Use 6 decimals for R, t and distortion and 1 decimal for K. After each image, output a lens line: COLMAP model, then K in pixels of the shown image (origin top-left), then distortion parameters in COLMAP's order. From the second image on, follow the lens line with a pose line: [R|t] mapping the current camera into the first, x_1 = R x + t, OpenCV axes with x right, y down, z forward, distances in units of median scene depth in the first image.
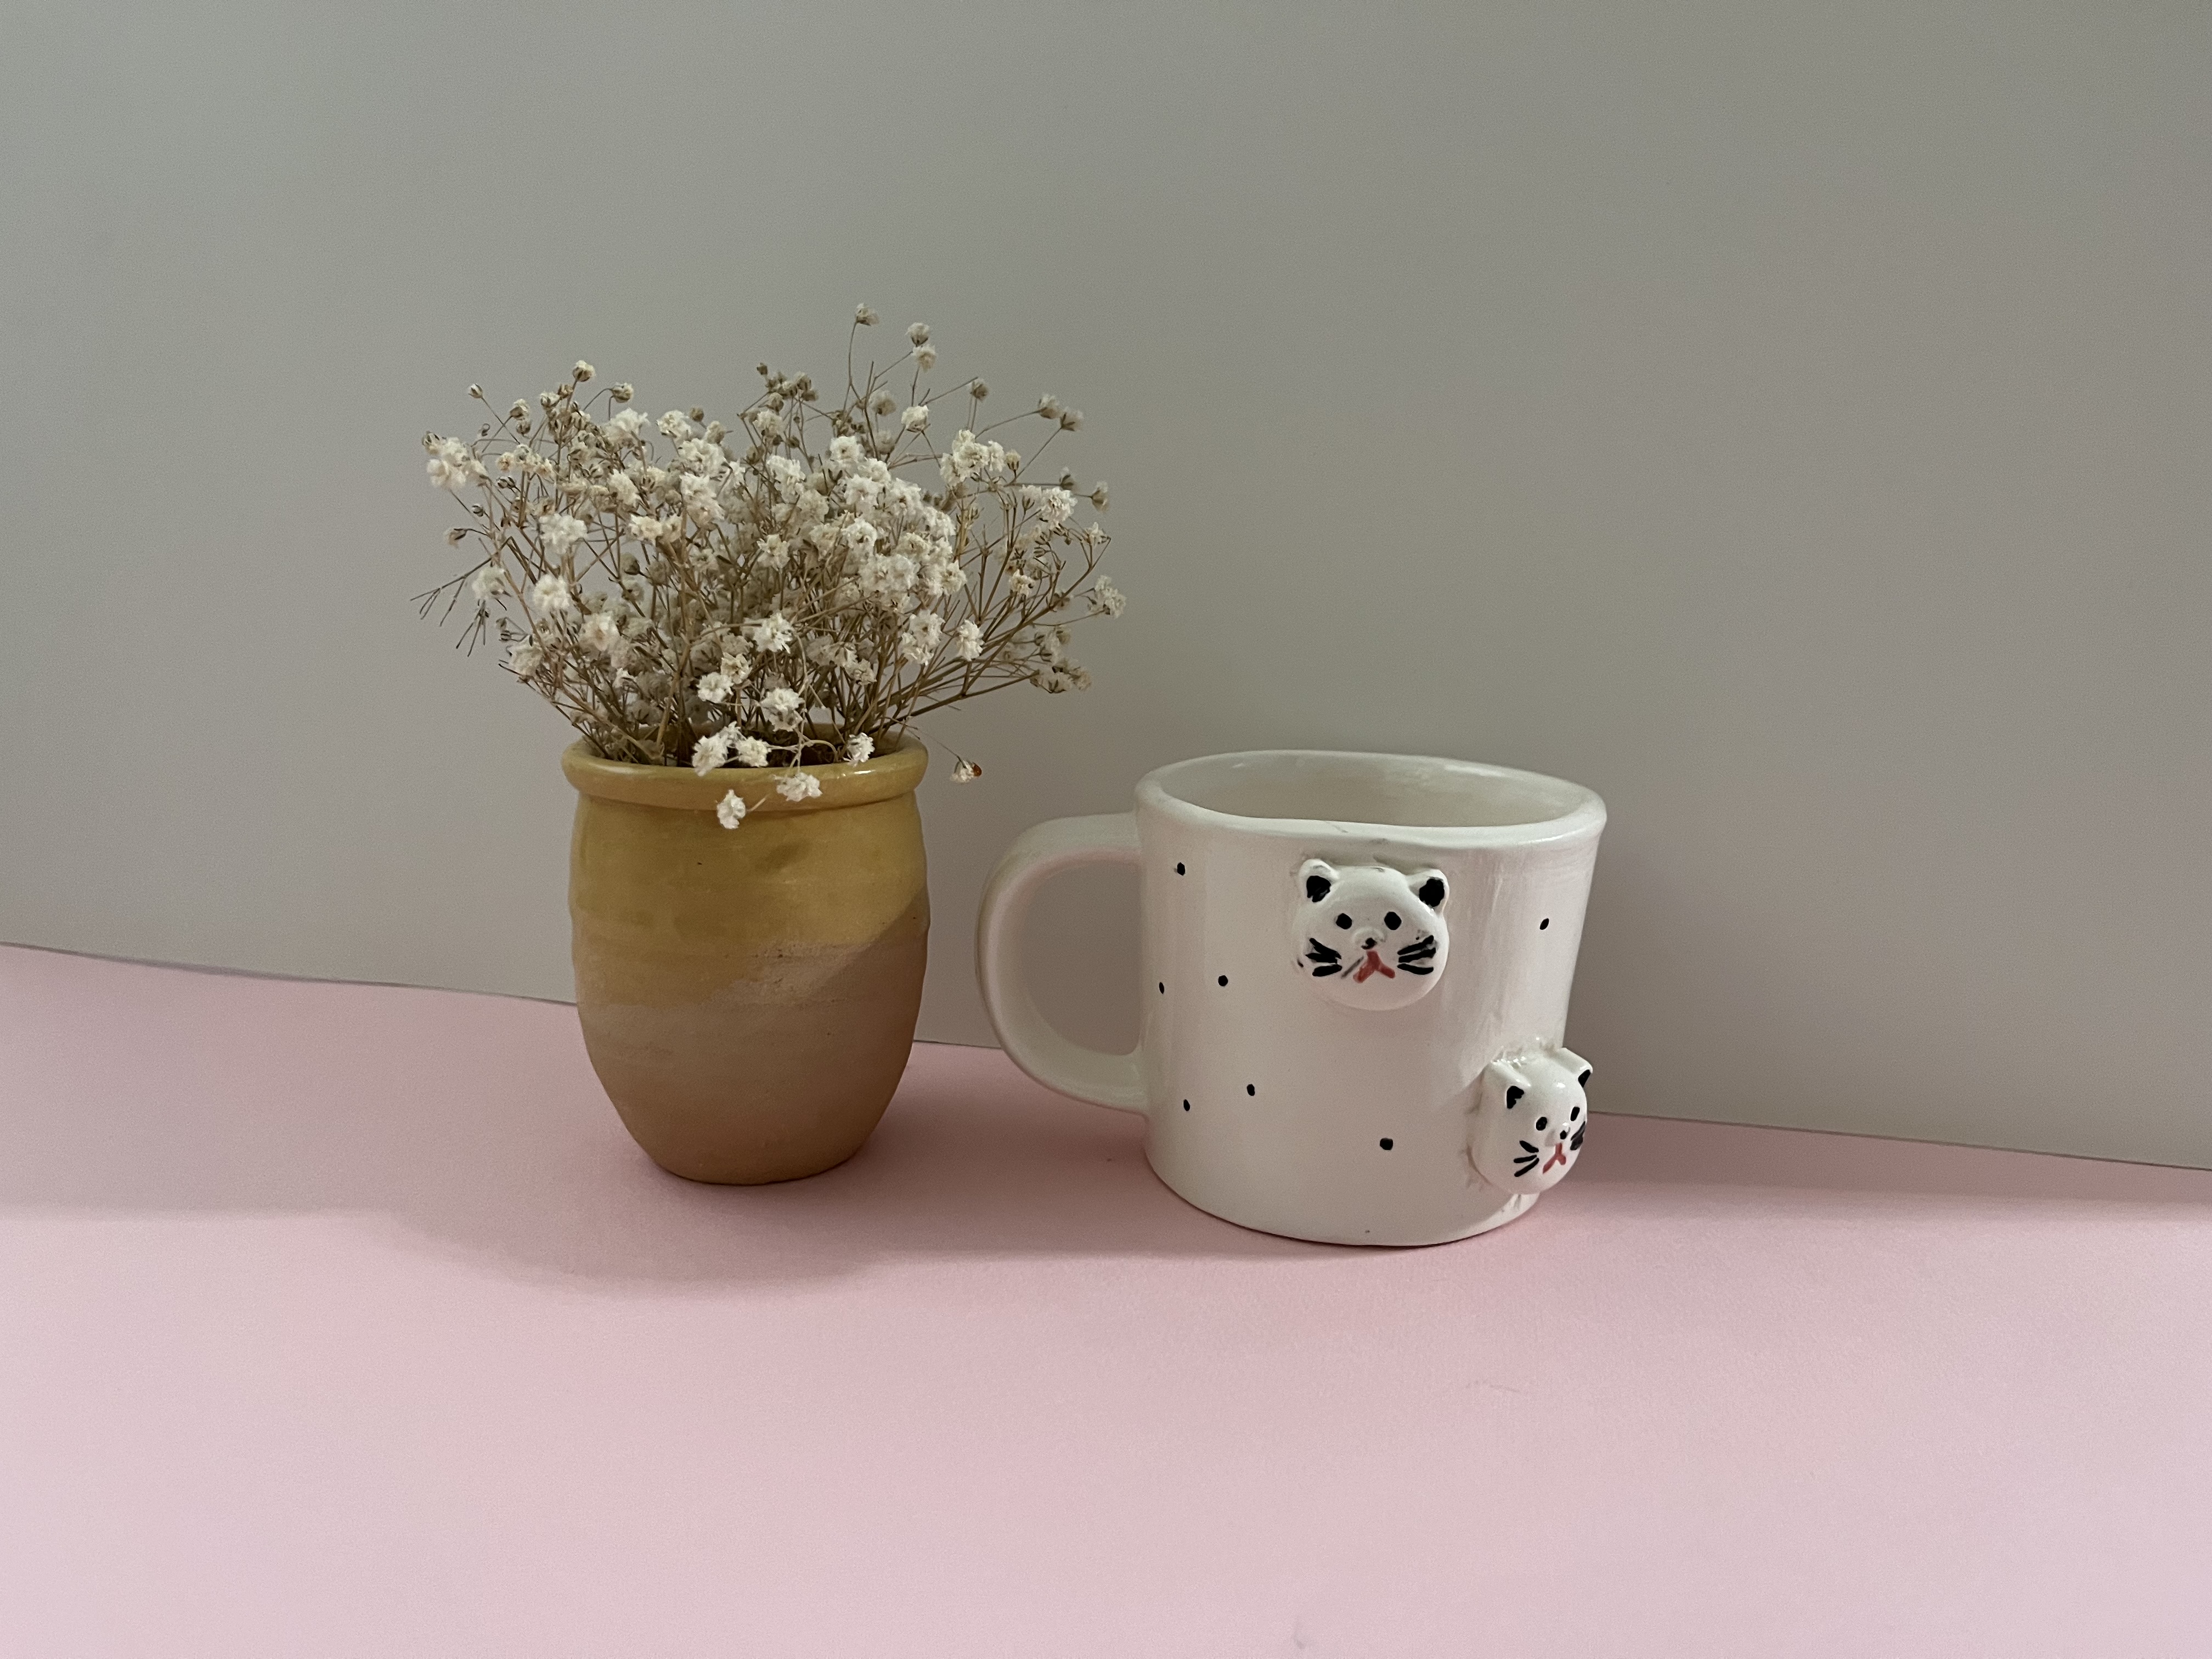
lens RADIAL K [[1725.7, 0, 1094.9], [0, 1725.7, 836.5], [0, 0, 1]] dist [0.046959, -0.001629]
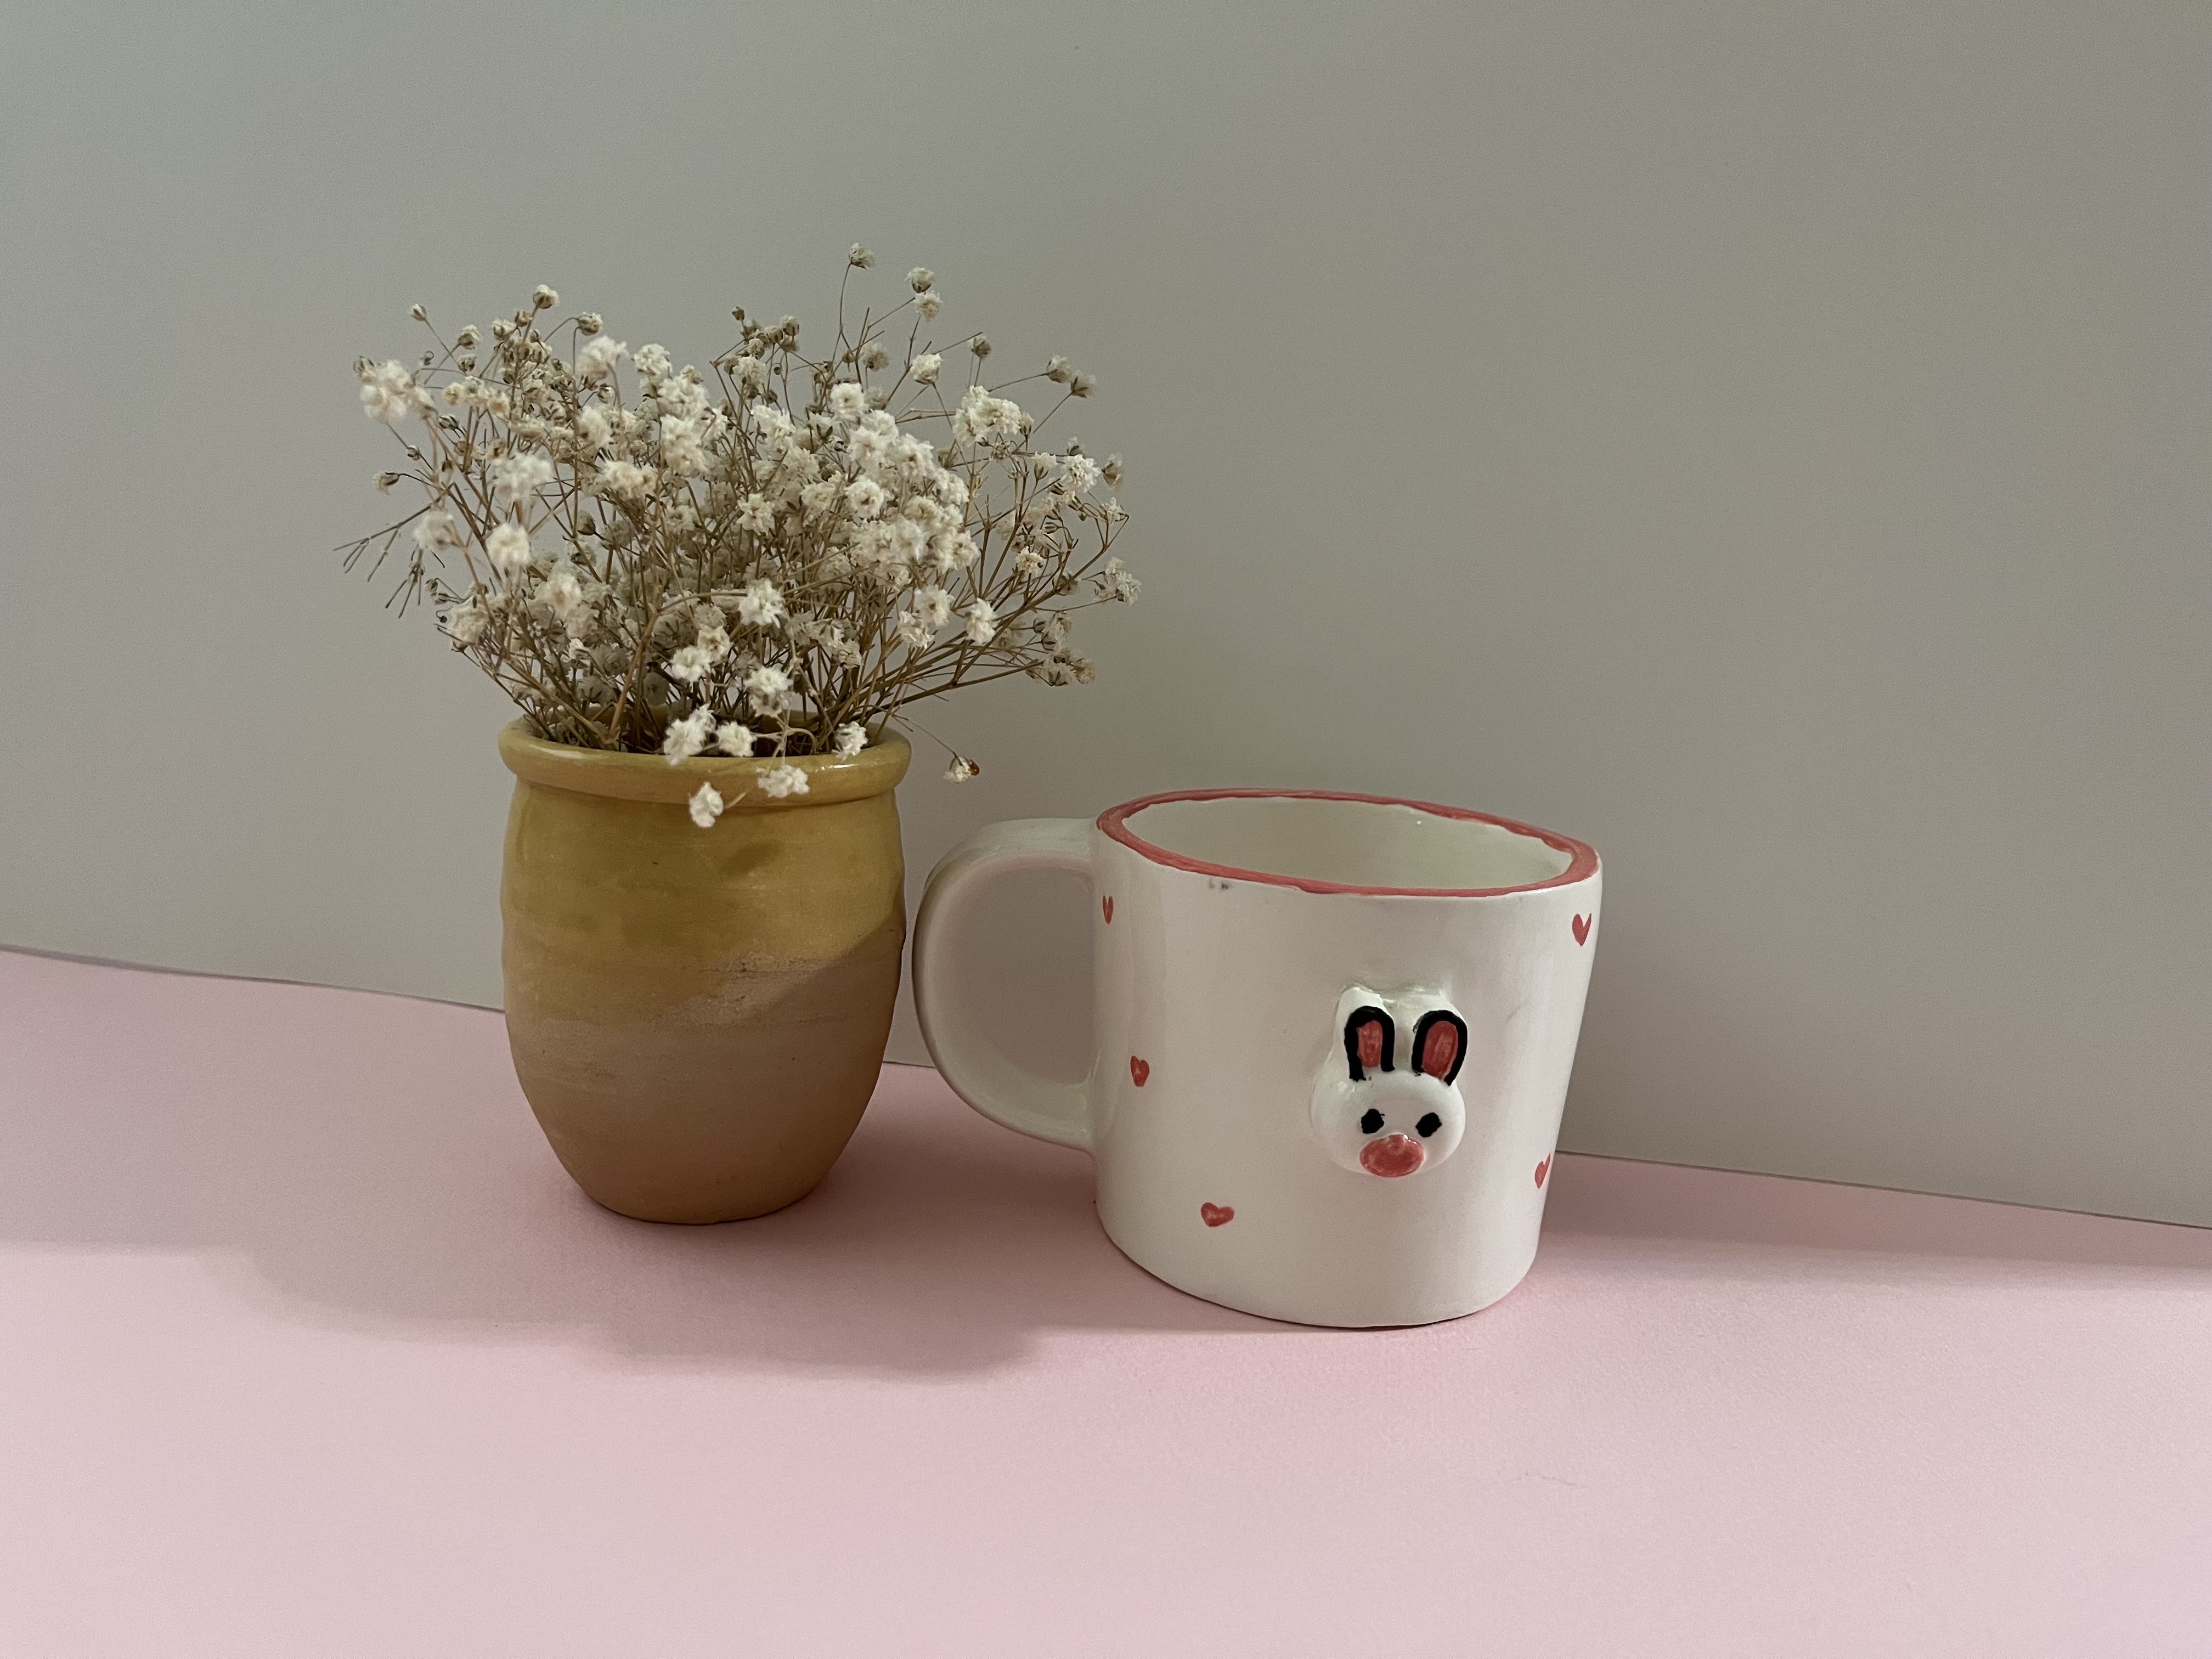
lens RADIAL K [[1731.3, 0, 1106.0], [0, 1731.3, 829.5], [0, 0, 1]] dist [0.038448, -0.001688]
pose [[0.997798, 0.032119, 0.058038, -0.054721], [-0.031882, 0.999479, -0.005000, -0.004765], [-0.058168, 0.003139, 0.998302, 0.108508]]
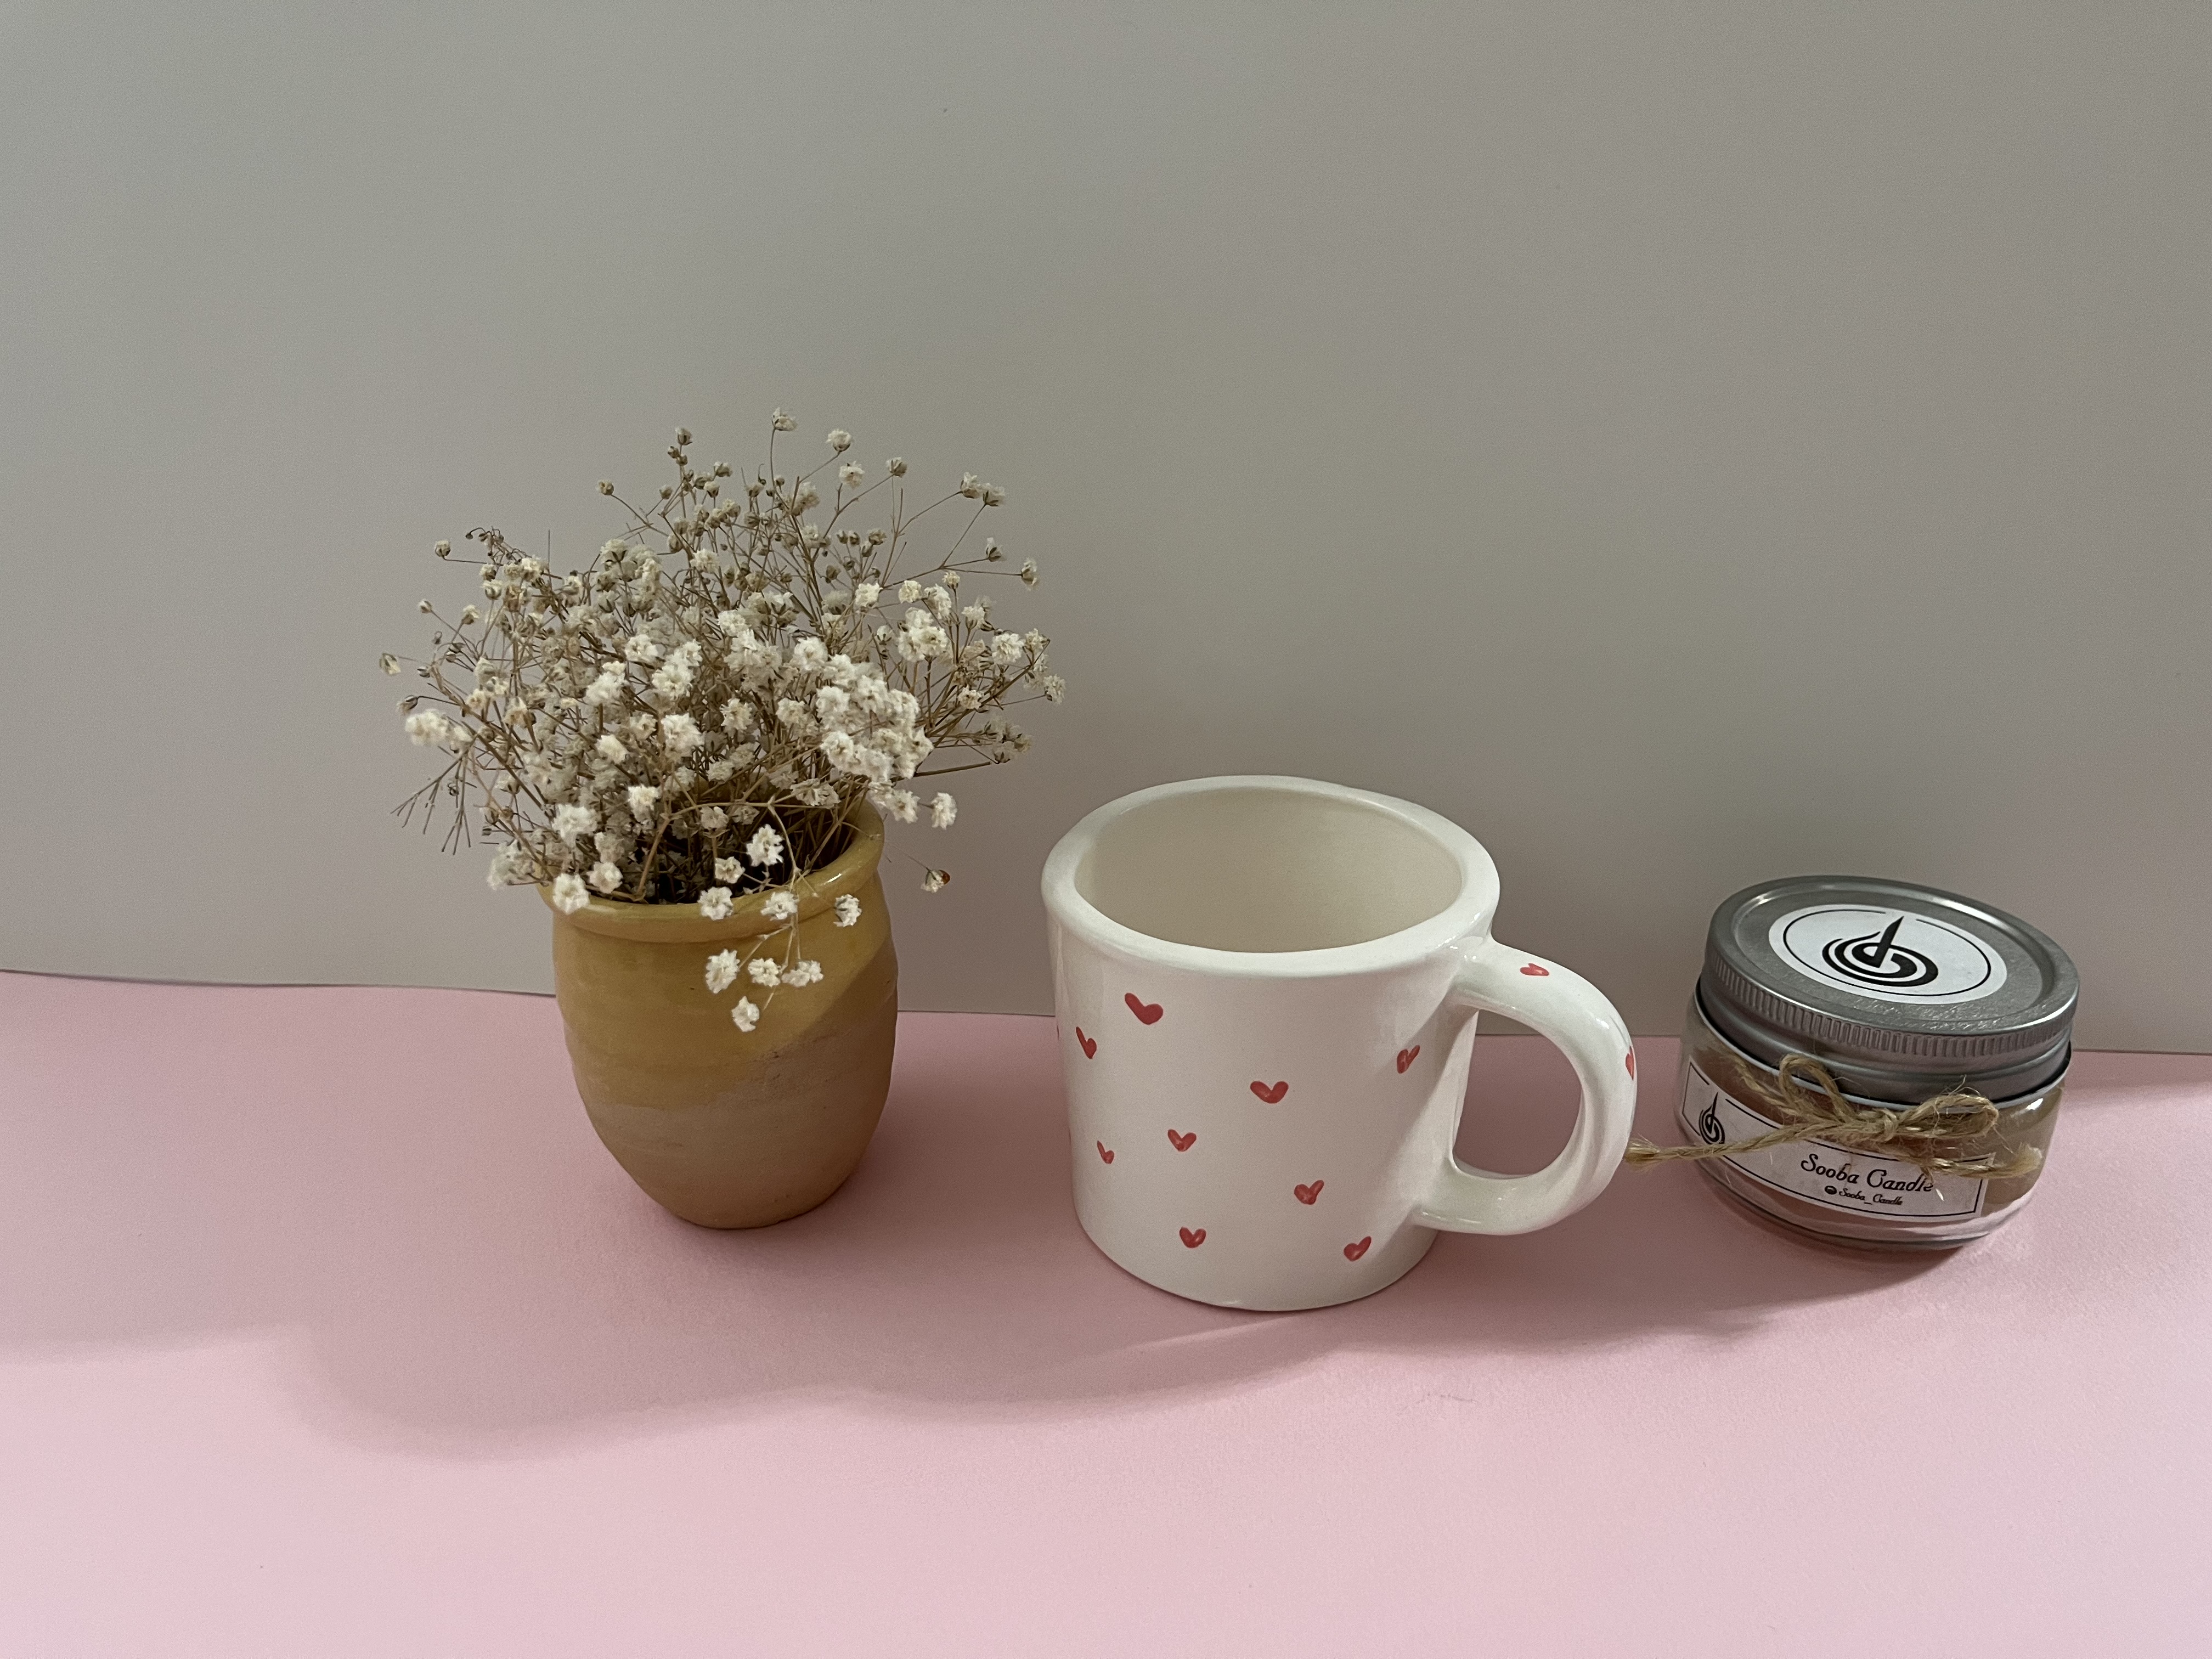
lens RADIAL K [[1731.3, 0, 1106.0], [0, 1731.3, 829.5], [0, 0, 1]] dist [0.038448, -0.001688]
pose [[0.991651, -0.093214, 0.089107, -0.066817], [0.070839, 0.971178, 0.227585, -0.323752], [-0.107753, -0.219372, 0.969673, -0.040971]]
